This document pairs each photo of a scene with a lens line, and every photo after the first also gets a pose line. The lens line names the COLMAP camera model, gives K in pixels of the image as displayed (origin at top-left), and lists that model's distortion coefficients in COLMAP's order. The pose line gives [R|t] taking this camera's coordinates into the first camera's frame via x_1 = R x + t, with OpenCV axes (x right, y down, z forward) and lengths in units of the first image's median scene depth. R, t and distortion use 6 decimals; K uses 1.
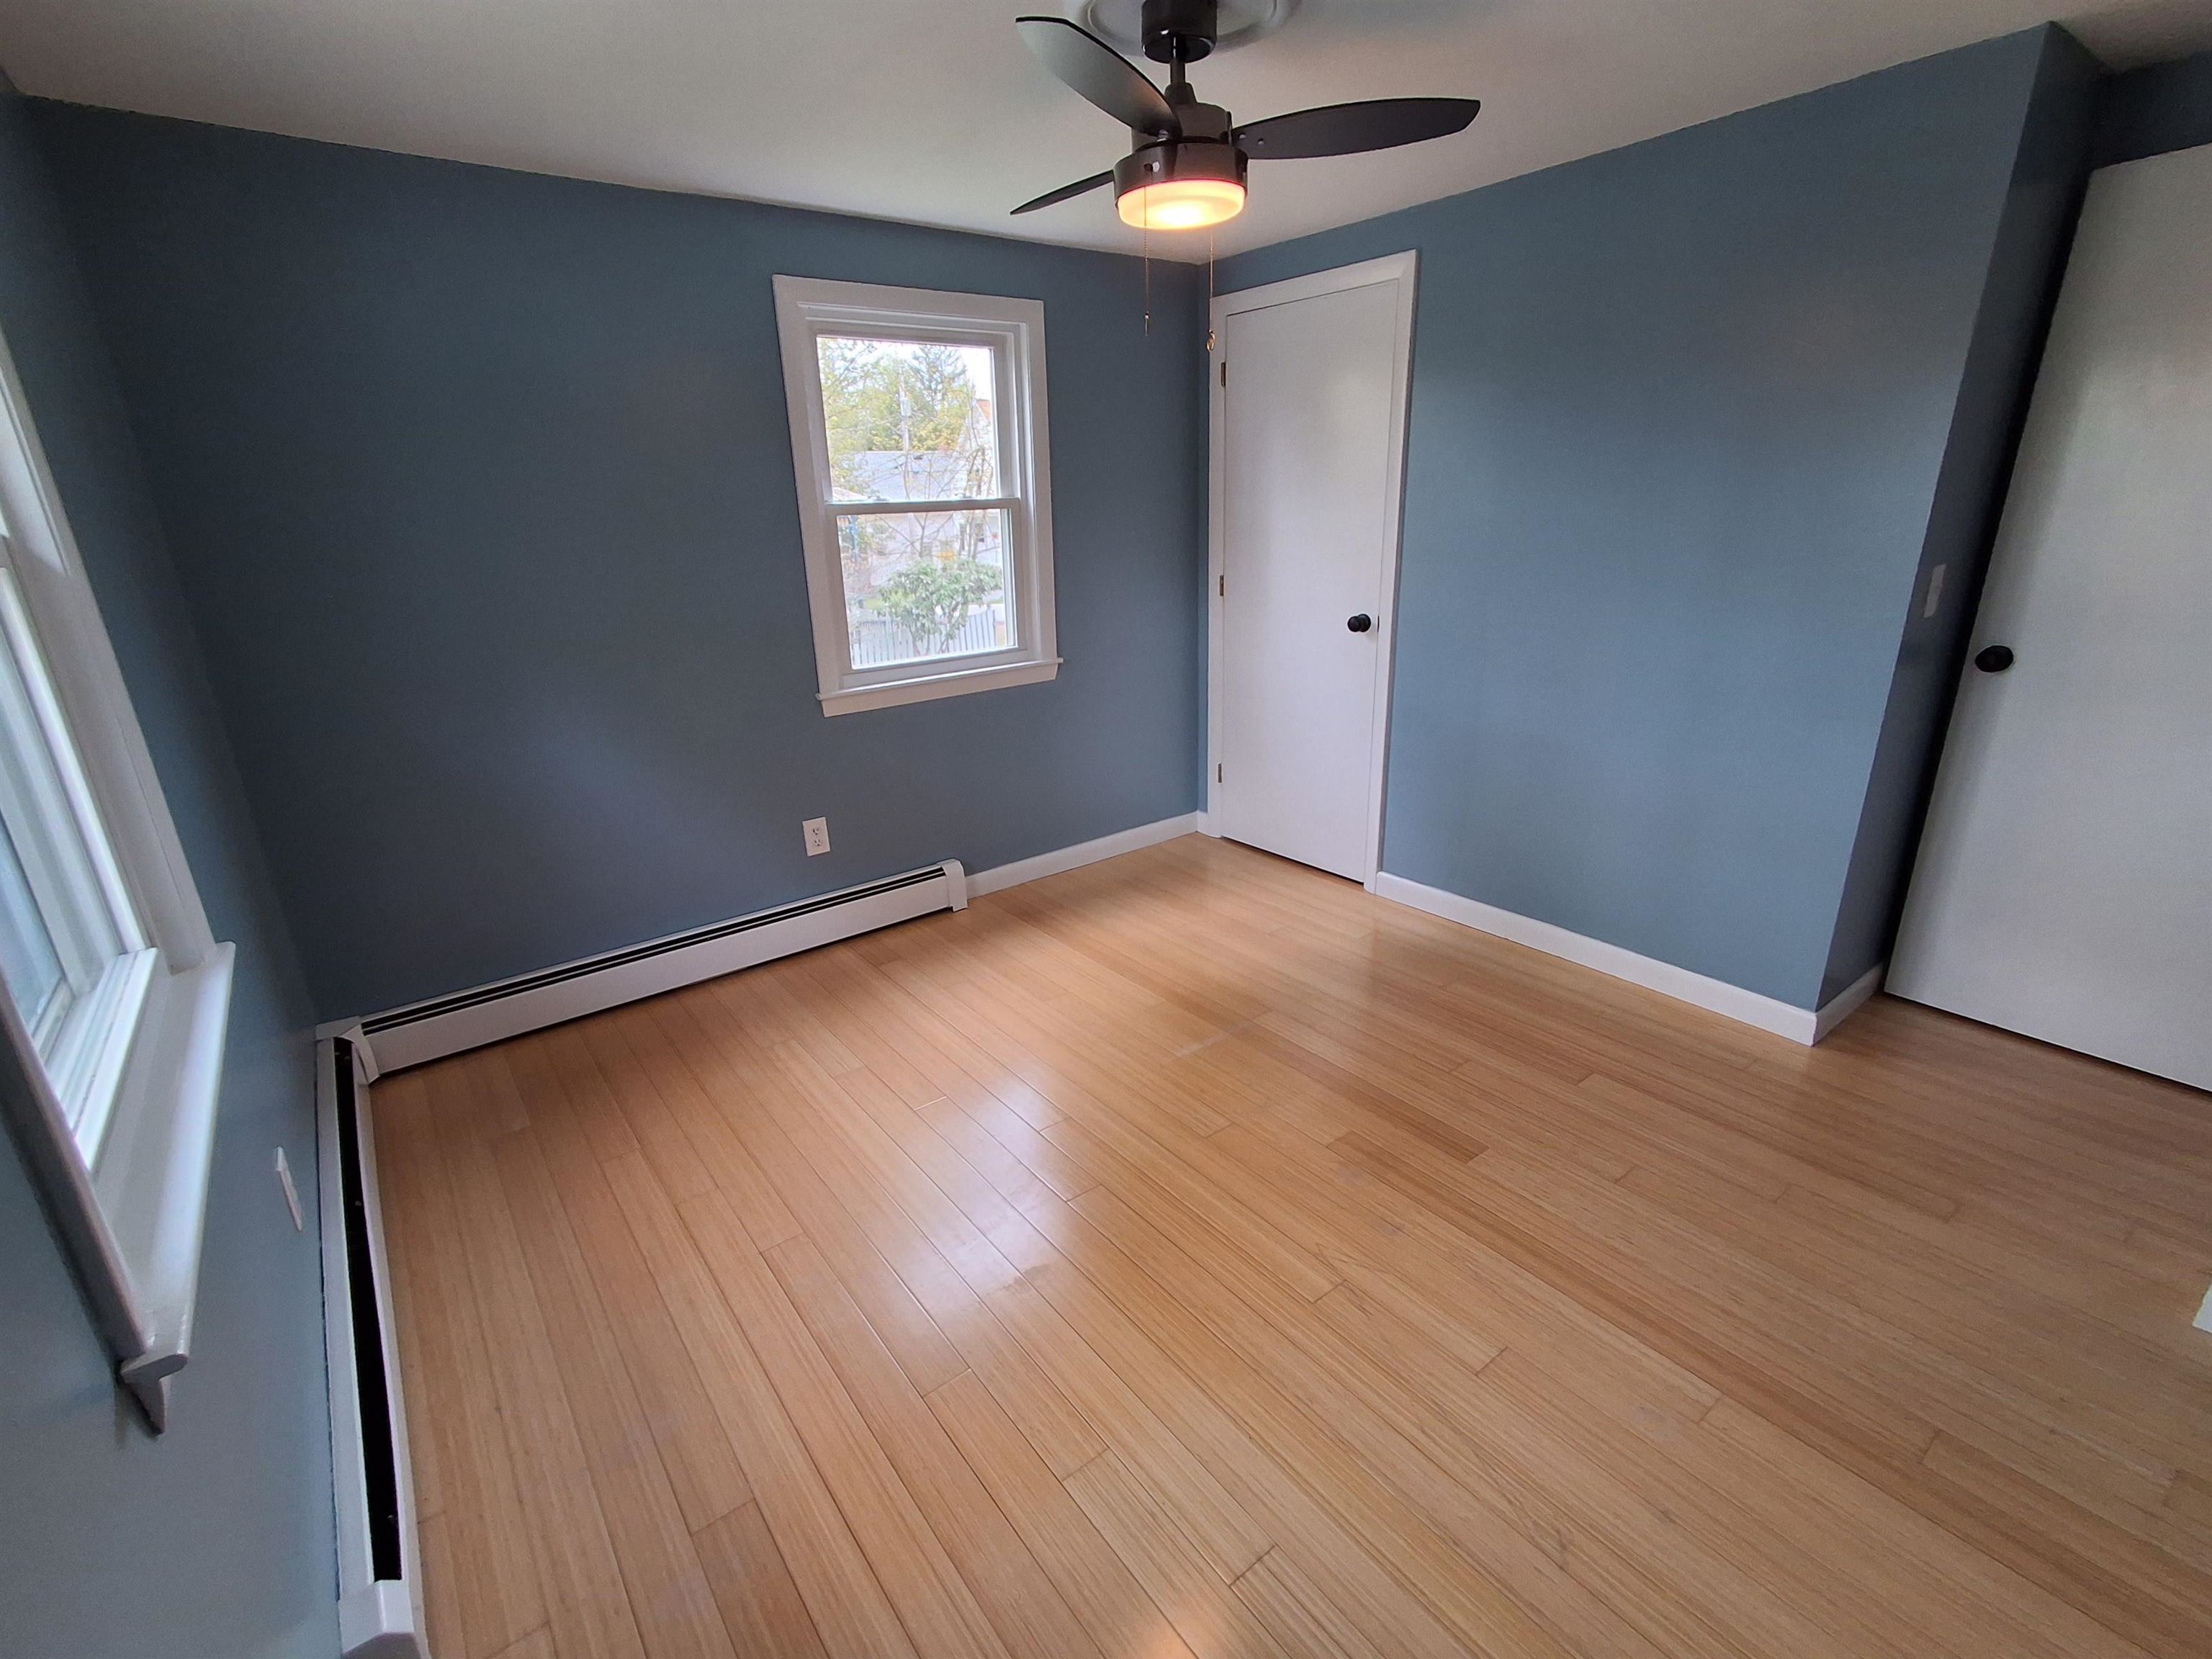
lens RADIAL K [[1010.5, 0, 1104.6], [0, 1010.5, 816.9], [0, 0, 1]] dist [0.000814, 0.000302]
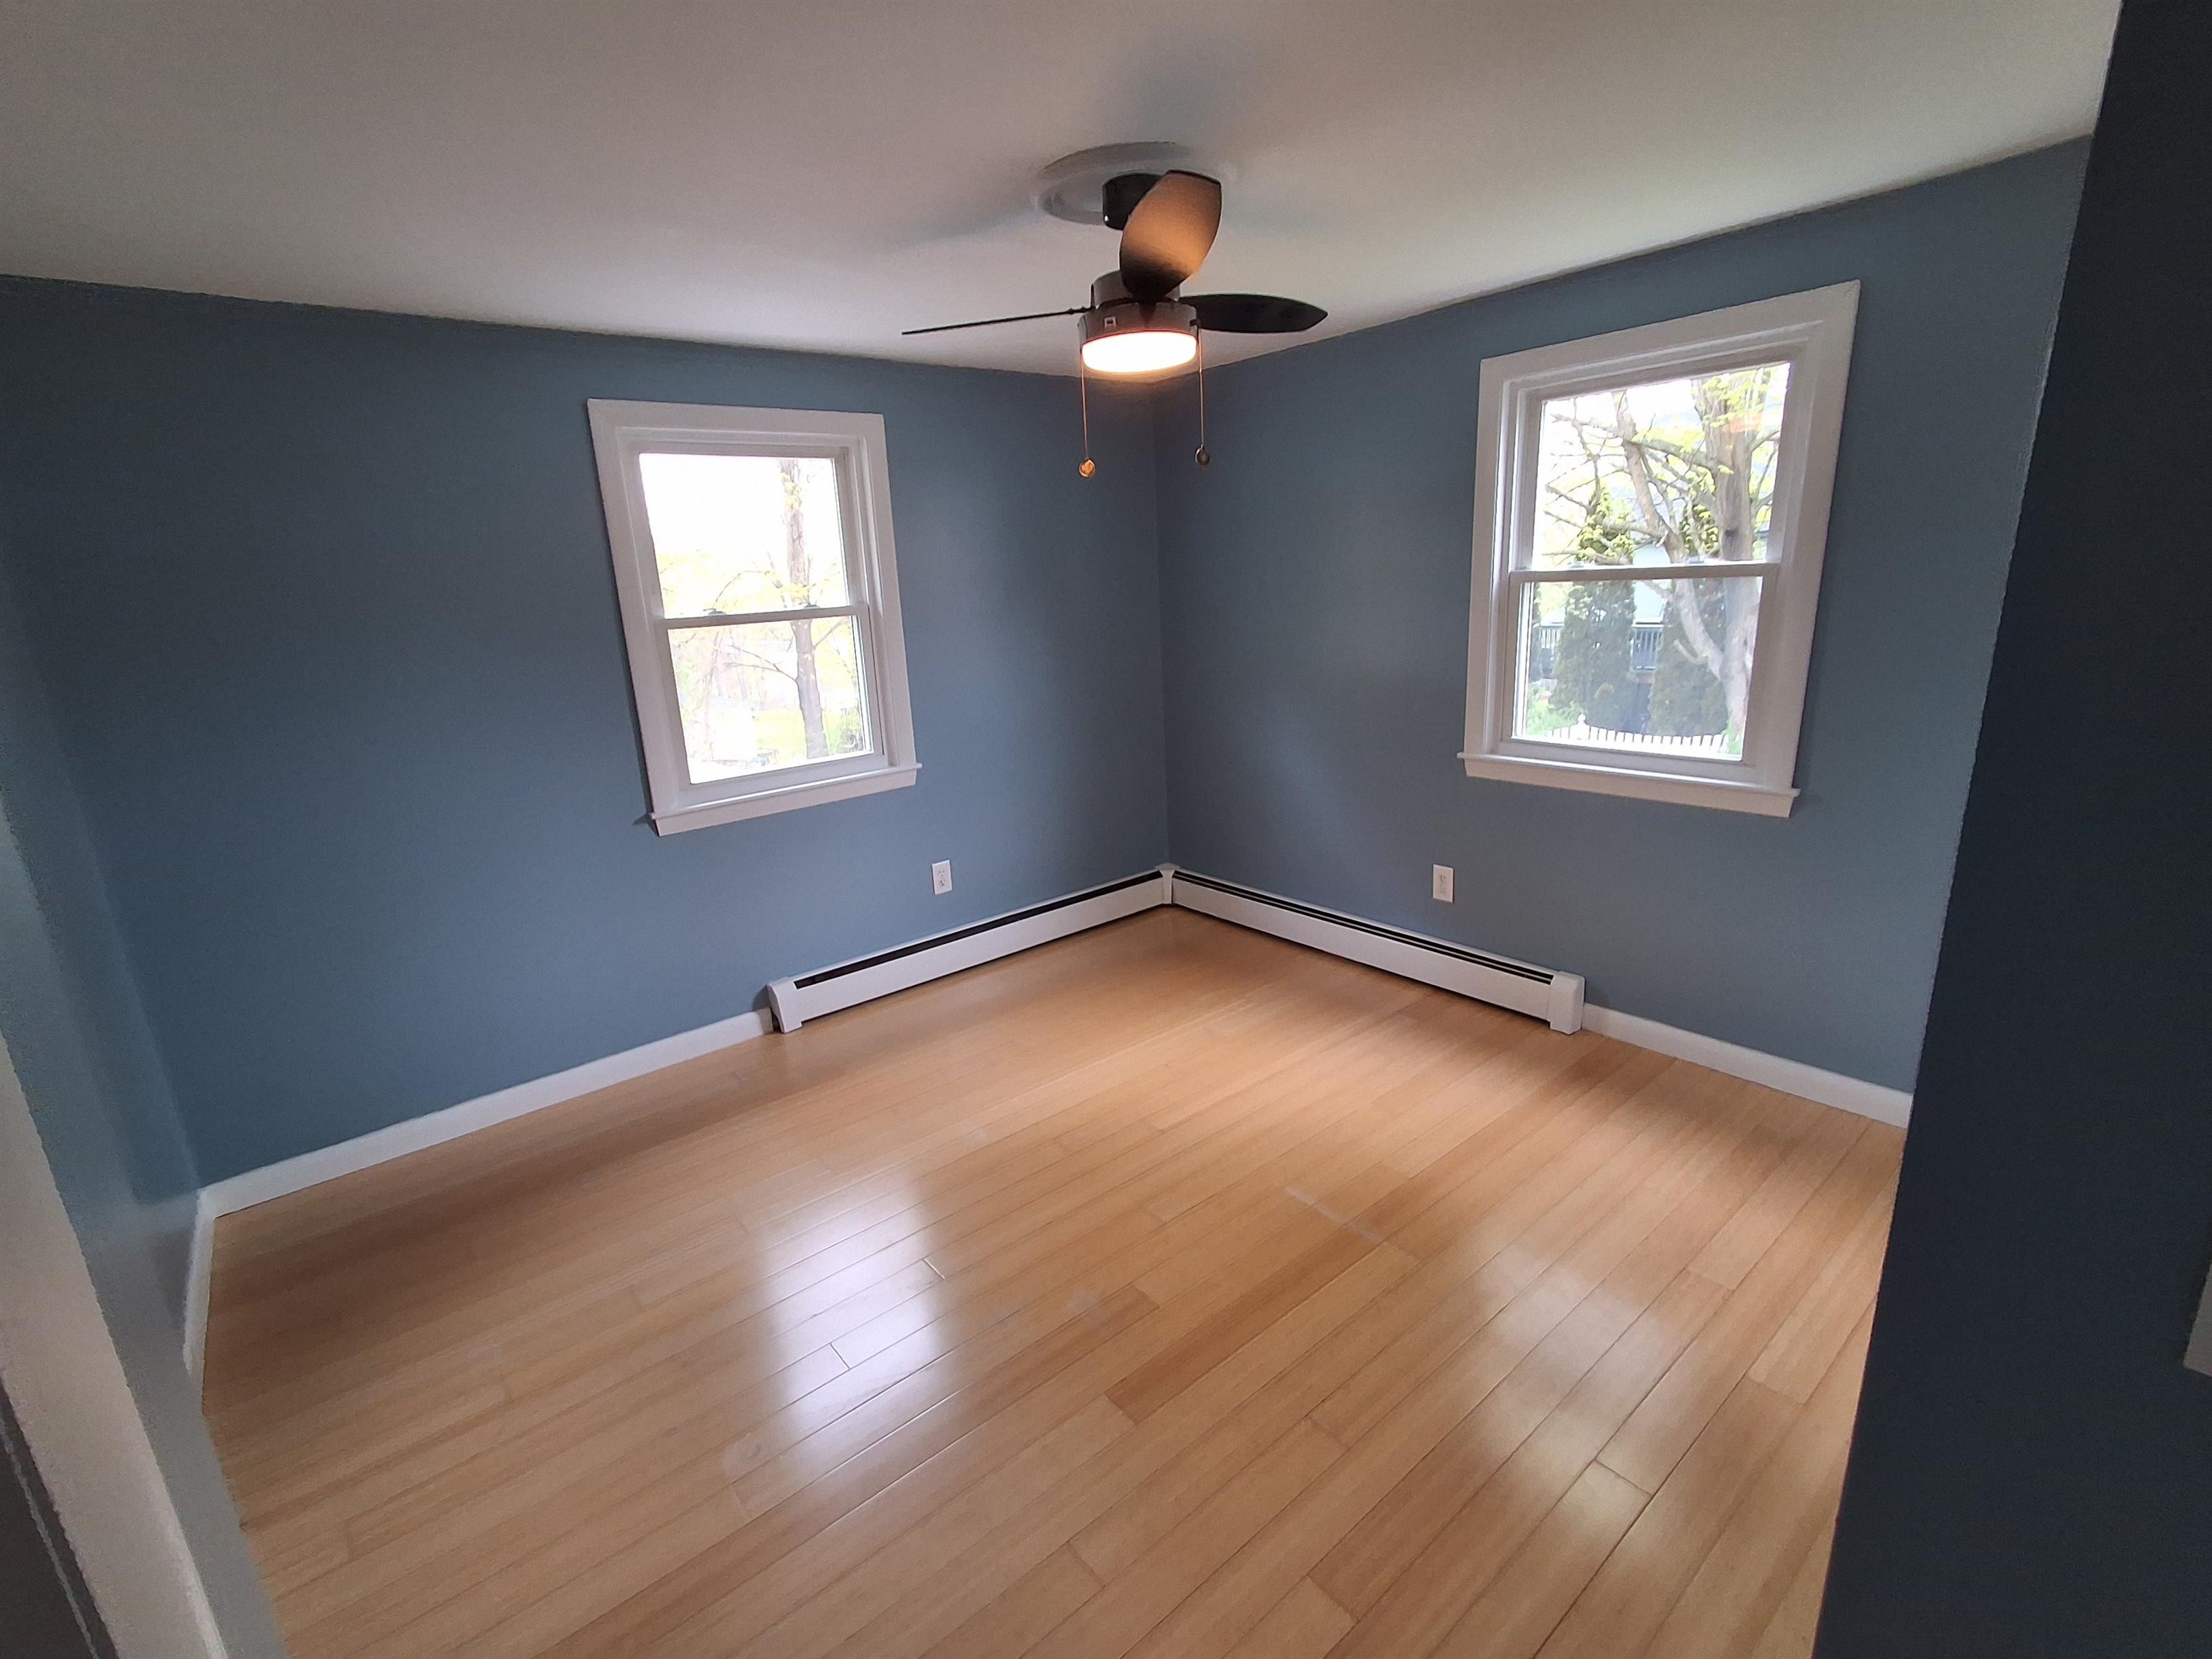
lens RADIAL K [[1007.6, 0, 1088.1], [0, 1007.6, 833.0], [0, 0, 1]] dist [-0.002876, 0.004332]
pose [[0.028368, 0.281084, -0.959264, 0.718604], [-0.258612, 0.929041, 0.264580, -0.218747], [0.965565, 0.240571, 0.099047, 0.547594]]
